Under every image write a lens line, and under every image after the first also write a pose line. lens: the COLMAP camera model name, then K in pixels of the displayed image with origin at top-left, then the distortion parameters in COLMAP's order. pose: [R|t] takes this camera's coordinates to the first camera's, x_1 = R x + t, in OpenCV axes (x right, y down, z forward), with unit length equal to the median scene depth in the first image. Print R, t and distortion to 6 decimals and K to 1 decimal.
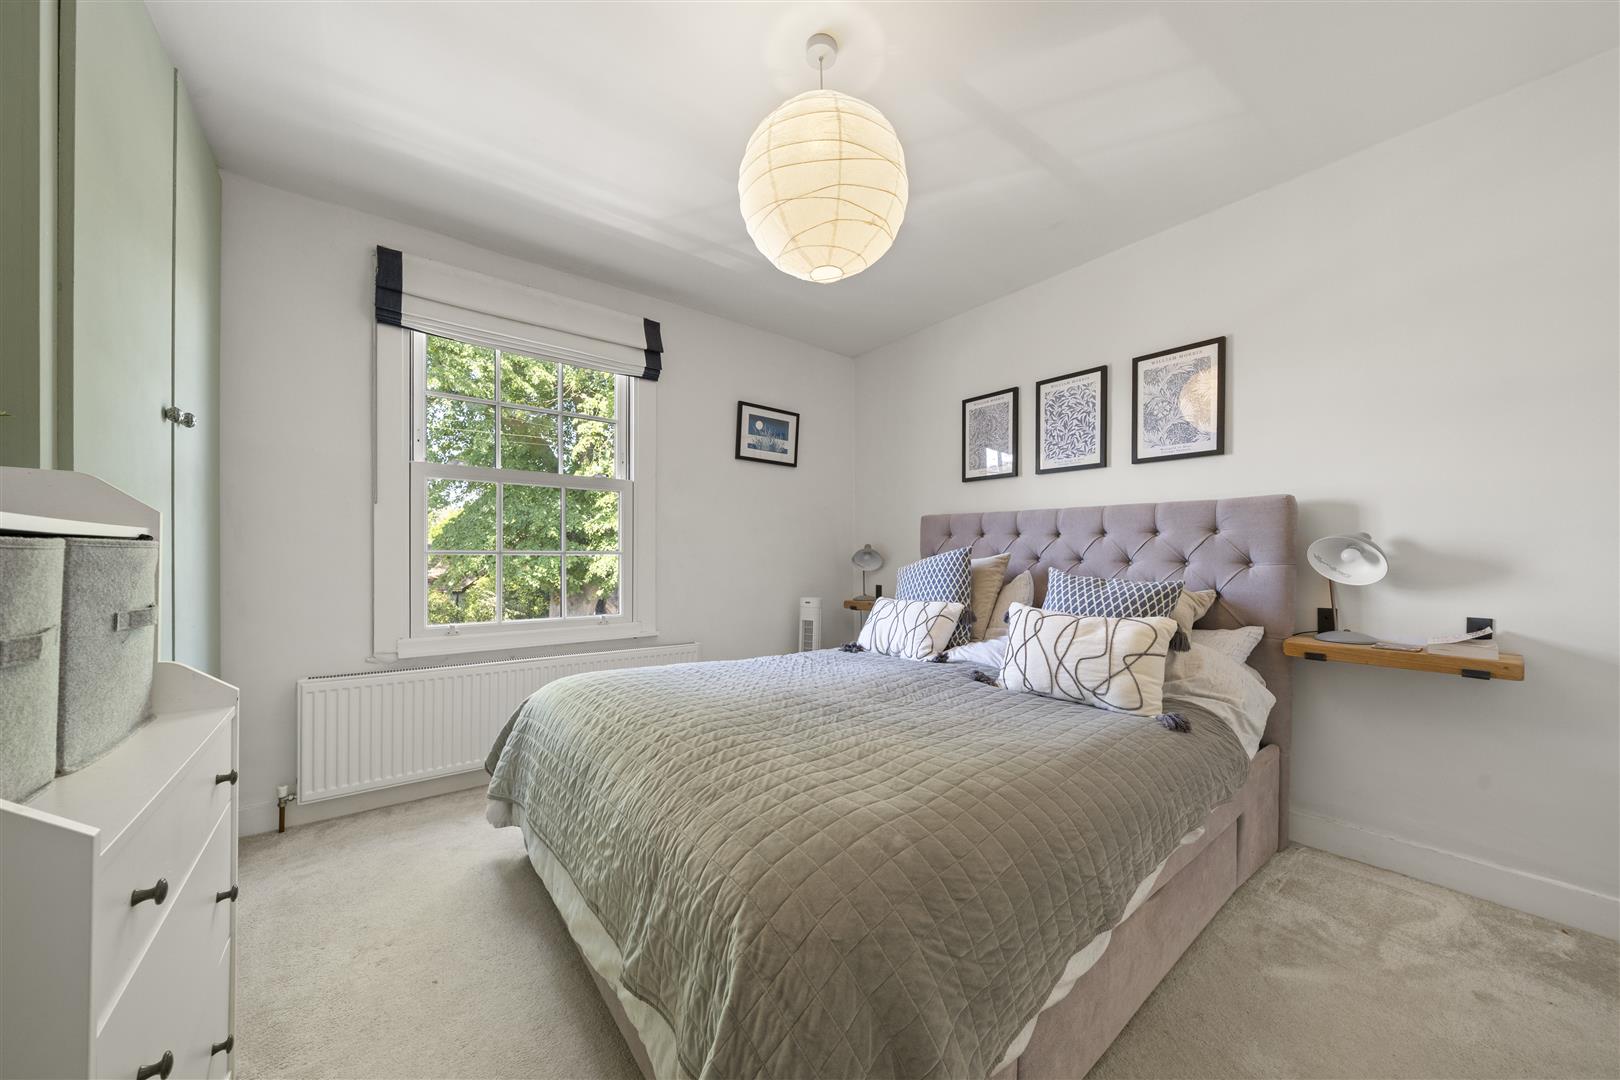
lens RADIAL K [[543.1, 0, 811.4], [0, 543.1, 545.2], [0, 0, 1]] dist [-0.000241, -0.000047]
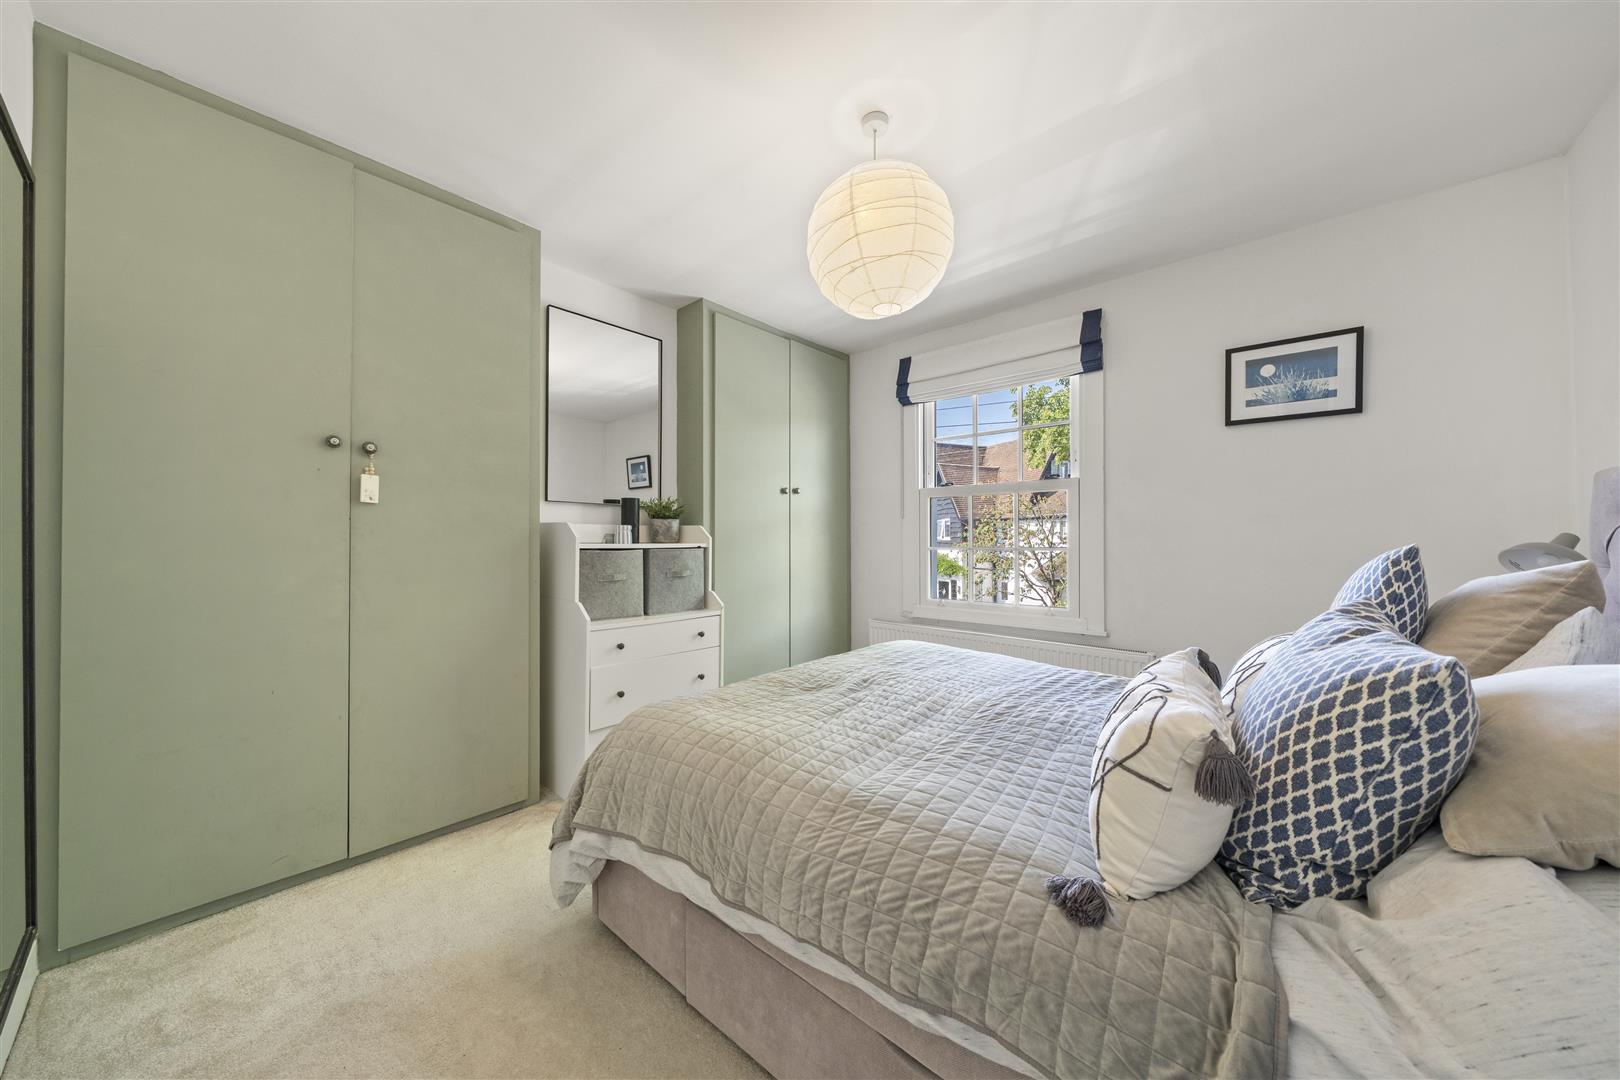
lens RADIAL K [[543.1, 0, 811.4], [0, 543.1, 545.2], [0, 0, 1]] dist [-0.000241, -0.000047]
pose [[0.208467, -0.007333, -0.978002, 0.486744], [0.008185, 0.999950, -0.005753, 0.008433], [0.977995, -0.006806, 0.208516, 0.266991]]
